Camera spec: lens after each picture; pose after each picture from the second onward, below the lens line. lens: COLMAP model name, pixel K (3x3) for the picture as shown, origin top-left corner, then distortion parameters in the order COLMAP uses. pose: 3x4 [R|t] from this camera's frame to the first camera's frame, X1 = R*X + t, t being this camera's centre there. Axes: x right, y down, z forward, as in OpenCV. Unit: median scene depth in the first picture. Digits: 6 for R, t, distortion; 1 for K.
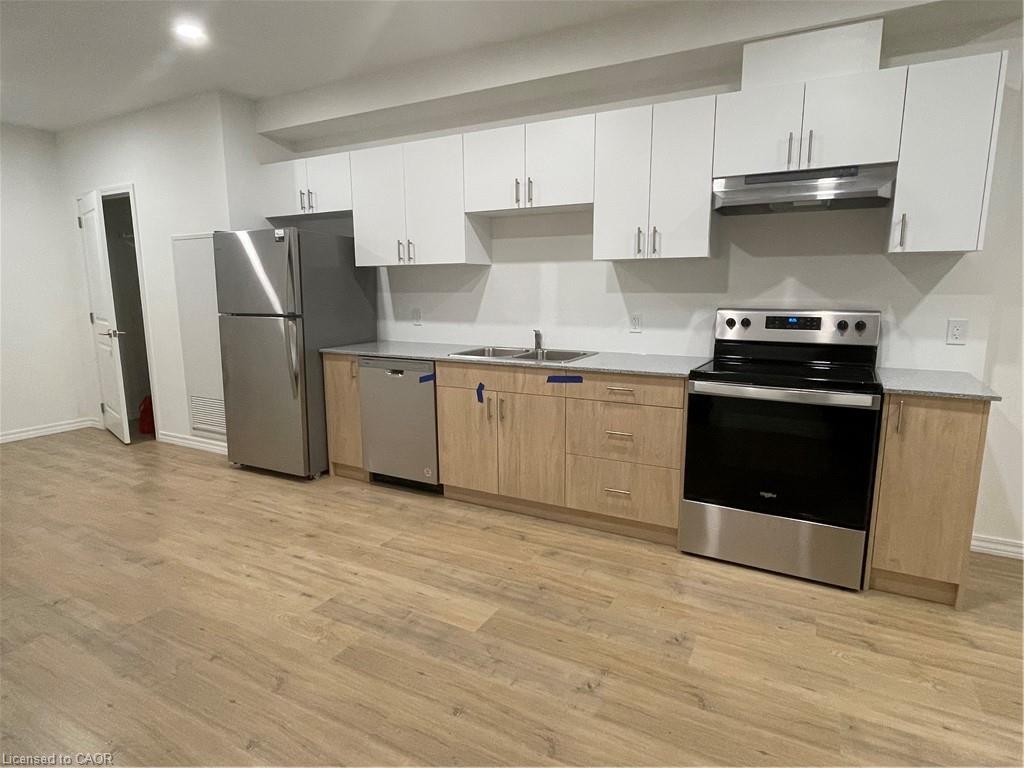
lens RADIAL K [[577.7, 0, 509.8], [0, 577.7, 382.5], [0, 0, 1]] dist [-0.003815, -0.000397]
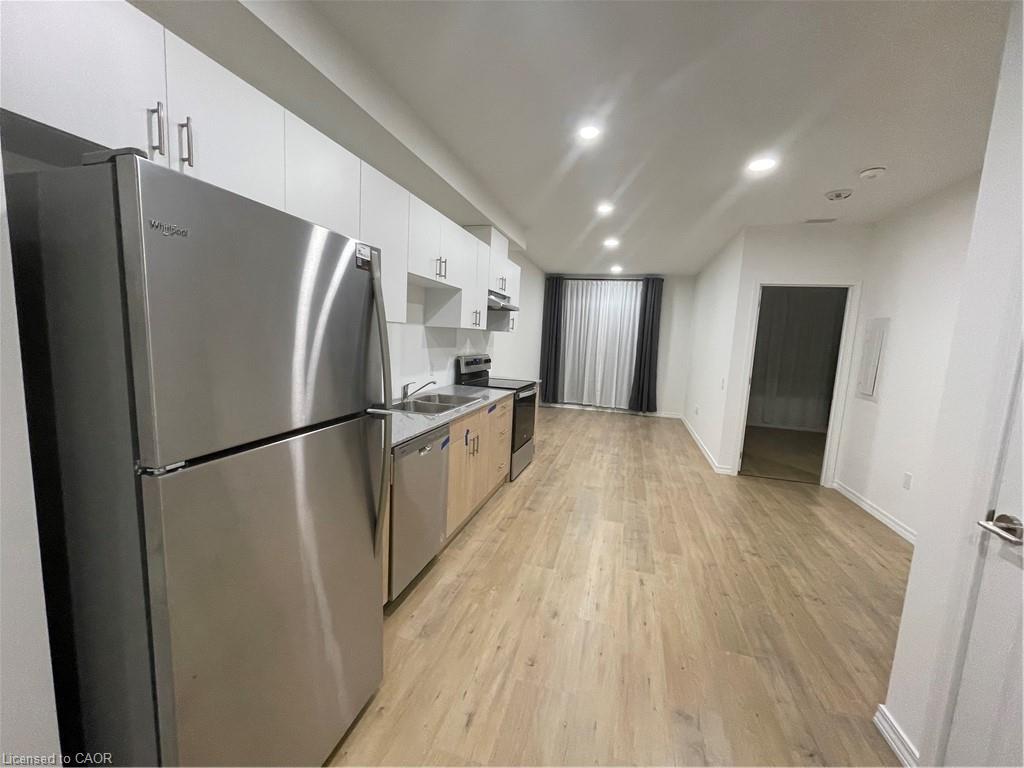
lens RADIAL K [[413.7, 0, 510.9], [0, 413.7, 385.1], [0, 0, 1]] dist [-0.003369, -0.000205]
pose [[-0.222413, -0.122502, 0.967226, -0.996144], [0.112416, 0.982235, 0.150253, -0.233172], [-0.968450, 0.142150, -0.204690, 1.216366]]
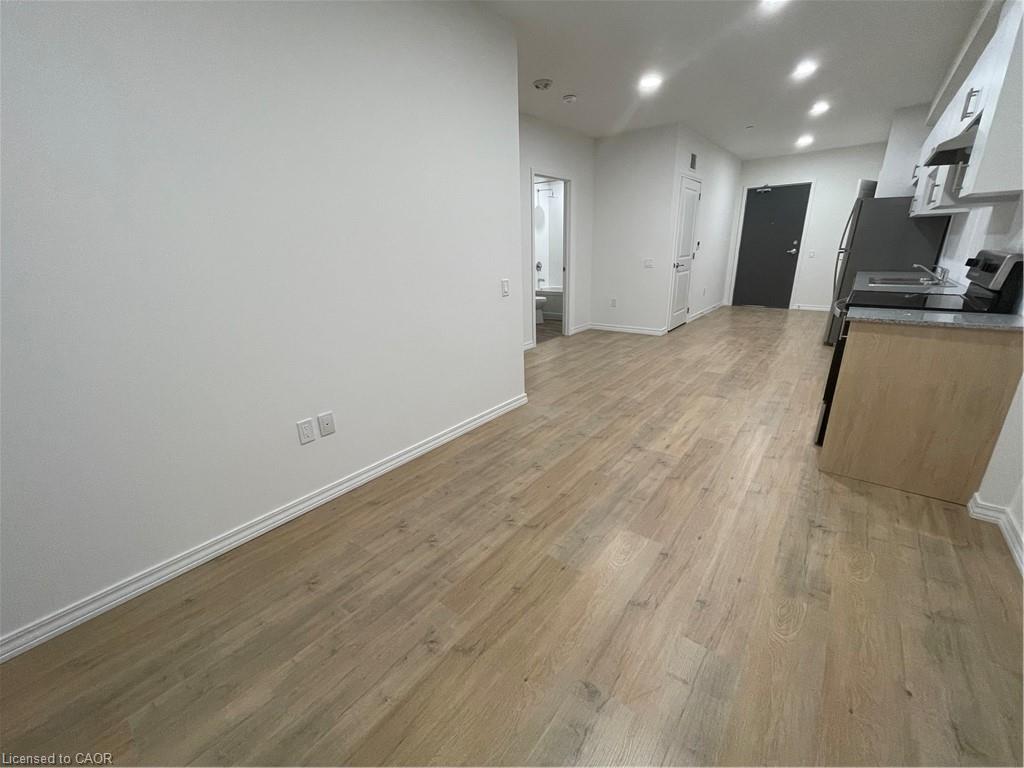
lens RADIAL K [[413.7, 0, 512.0], [0, 413.7, 389.2], [0, 0, 1]] dist [-0.003369, -0.000205]
pose [[-0.167453, 0.333913, -0.927611, 1.445615], [-0.133721, 0.924508, 0.356935, -0.043653], [0.976769, 0.183811, -0.110160, 0.265257]]
